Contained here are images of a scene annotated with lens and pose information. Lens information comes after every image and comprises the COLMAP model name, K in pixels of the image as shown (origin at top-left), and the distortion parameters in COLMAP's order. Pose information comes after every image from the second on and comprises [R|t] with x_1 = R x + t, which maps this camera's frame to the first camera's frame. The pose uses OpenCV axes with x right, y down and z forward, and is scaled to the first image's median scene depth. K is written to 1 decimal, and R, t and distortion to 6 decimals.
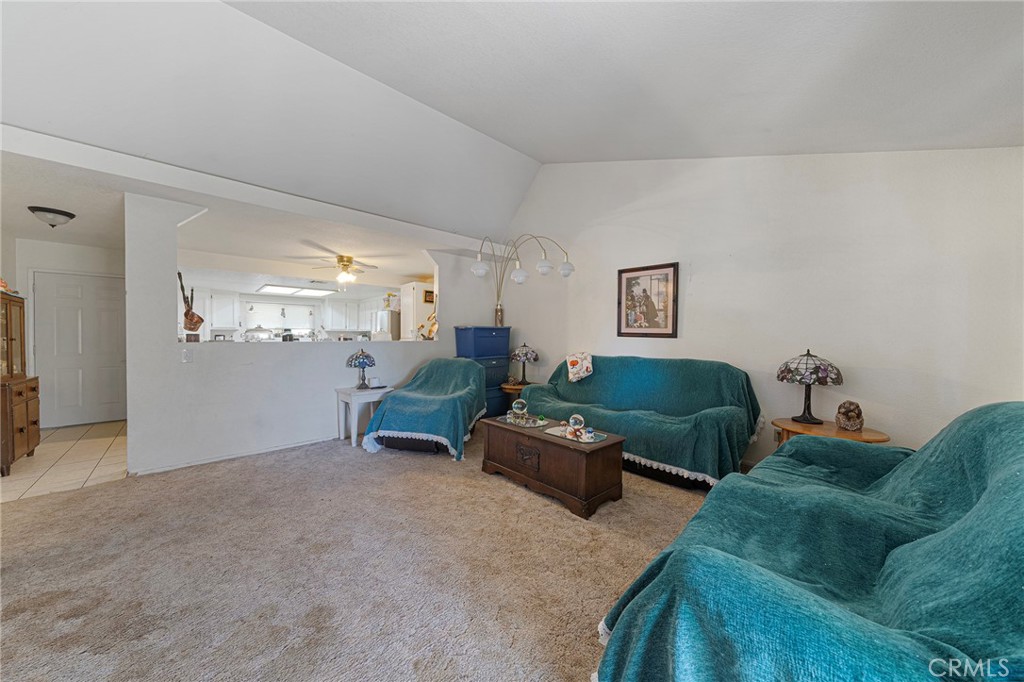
lens RADIAL K [[351.4, 0, 509.8], [0, 351.4, 340.2], [0, 0, 1]] dist [-0.007433, 0.000722]
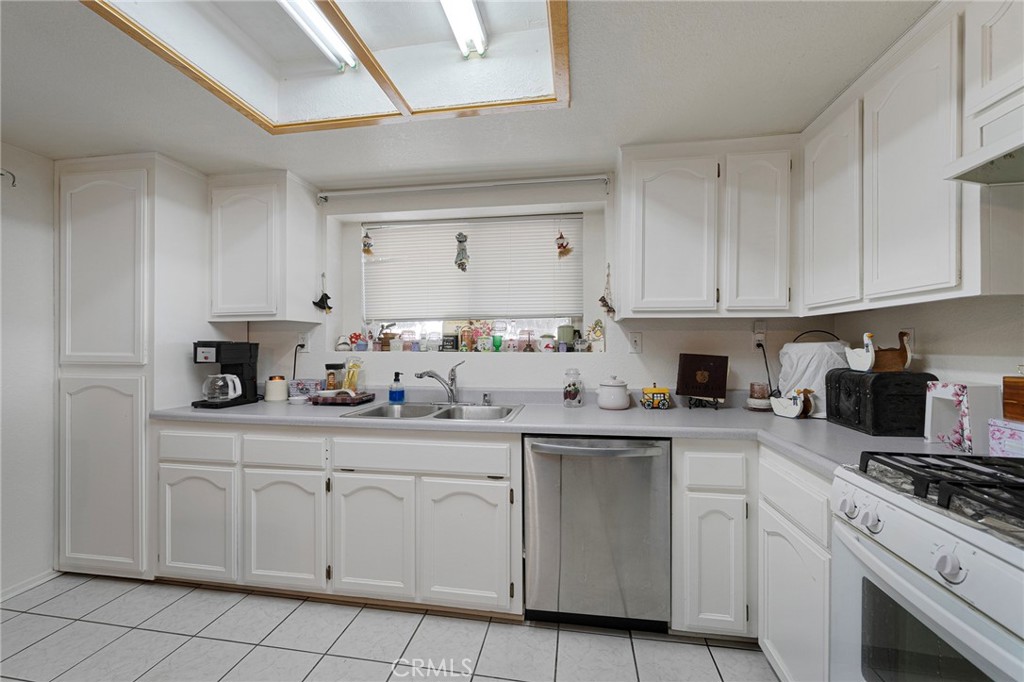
lens RADIAL K [[410.1, 0, 511.8], [0, 410.1, 343.0], [0, 0, 1]] dist [-0.000691, -0.000017]
pose [[0.621754, -0.003637, -0.783204, -0.627951], [-0.004316, 0.999958, -0.008070, -0.018519], [0.783201, 0.008397, 0.621712, 1.342741]]
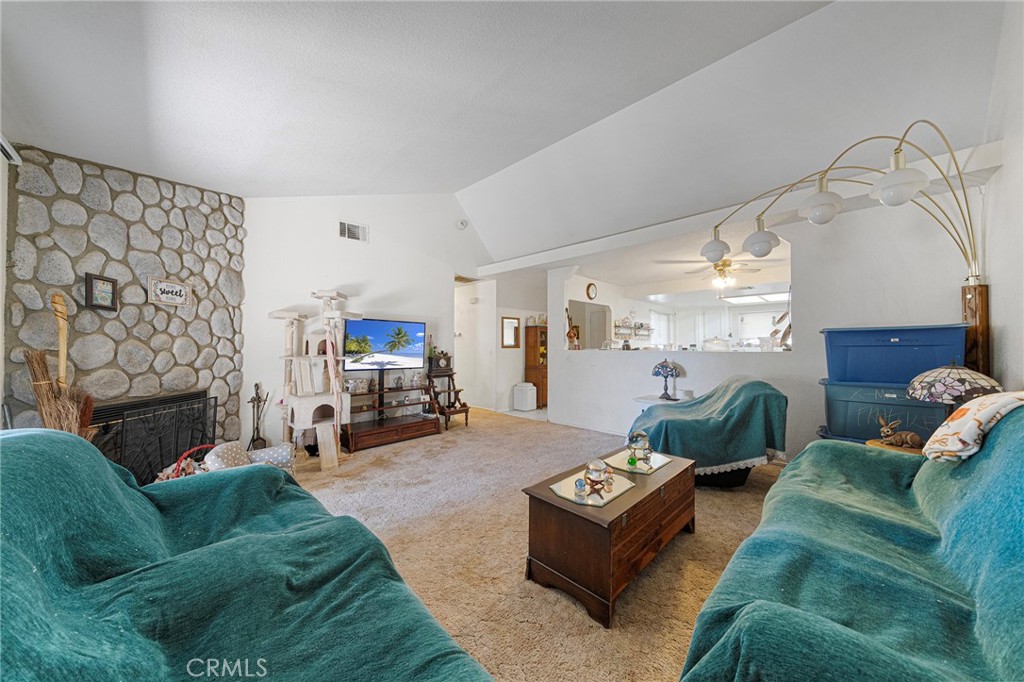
lens RADIAL K [[351.4, 0, 509.9], [0, 351.4, 347.4], [0, 0, 1]] dist [-0.007433, 0.000722]
pose [[0.036010, 0.000021, -0.999351, 0.429628], [-0.011857, 0.999930, -0.000406, -0.000929], [0.999281, 0.011864, 0.036008, 0.399683]]
